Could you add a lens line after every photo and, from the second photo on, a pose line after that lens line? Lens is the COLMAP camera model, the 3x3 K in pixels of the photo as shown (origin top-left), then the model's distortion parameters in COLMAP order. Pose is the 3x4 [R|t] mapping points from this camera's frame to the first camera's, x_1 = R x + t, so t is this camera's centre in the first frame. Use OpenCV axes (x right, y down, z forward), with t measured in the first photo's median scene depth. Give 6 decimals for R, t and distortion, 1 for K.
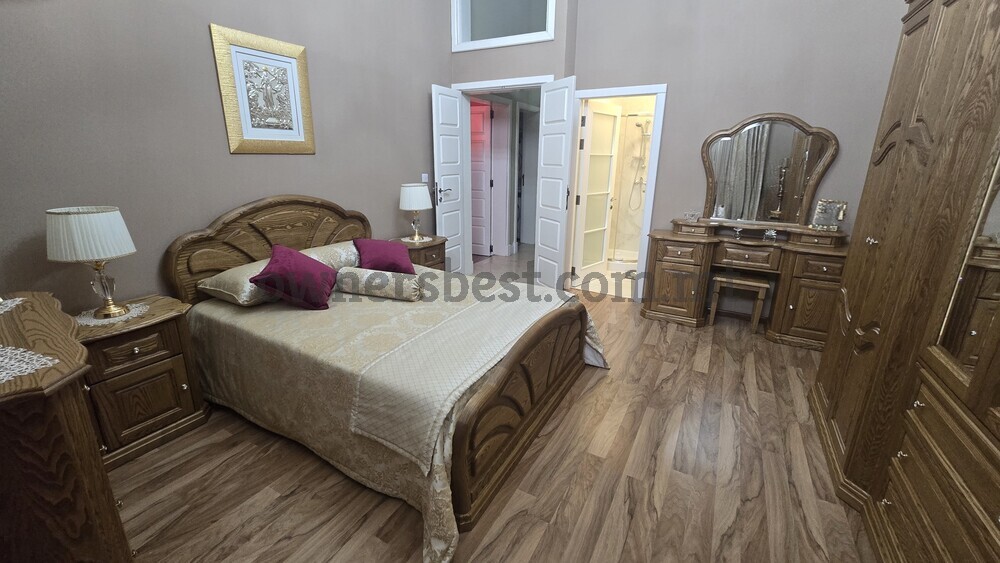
lens RADIAL K [[408.2, 0, 498.8], [0, 408.2, 277.3], [0, 0, 1]] dist [0.000436, 0.000296]
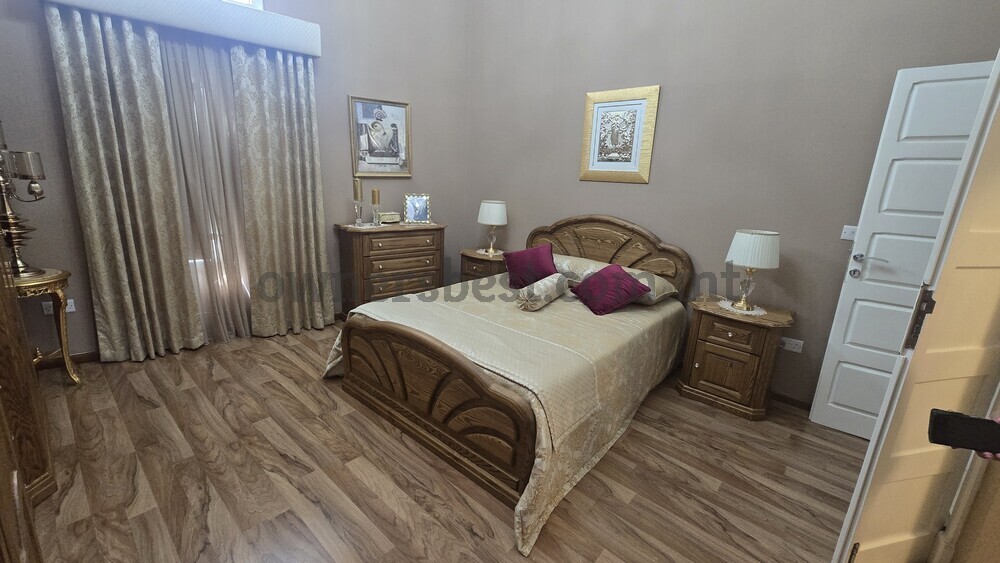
lens RADIAL K [[408.2, 0, 500.4], [0, 408.2, 280.5], [0, 0, 1]] dist [0.000436, 0.000296]
pose [[-0.200034, 0.225159, -0.953567, 0.959538], [-0.325673, 0.902621, 0.281448, -0.347034], [0.924080, 0.366850, -0.107227, 1.189668]]
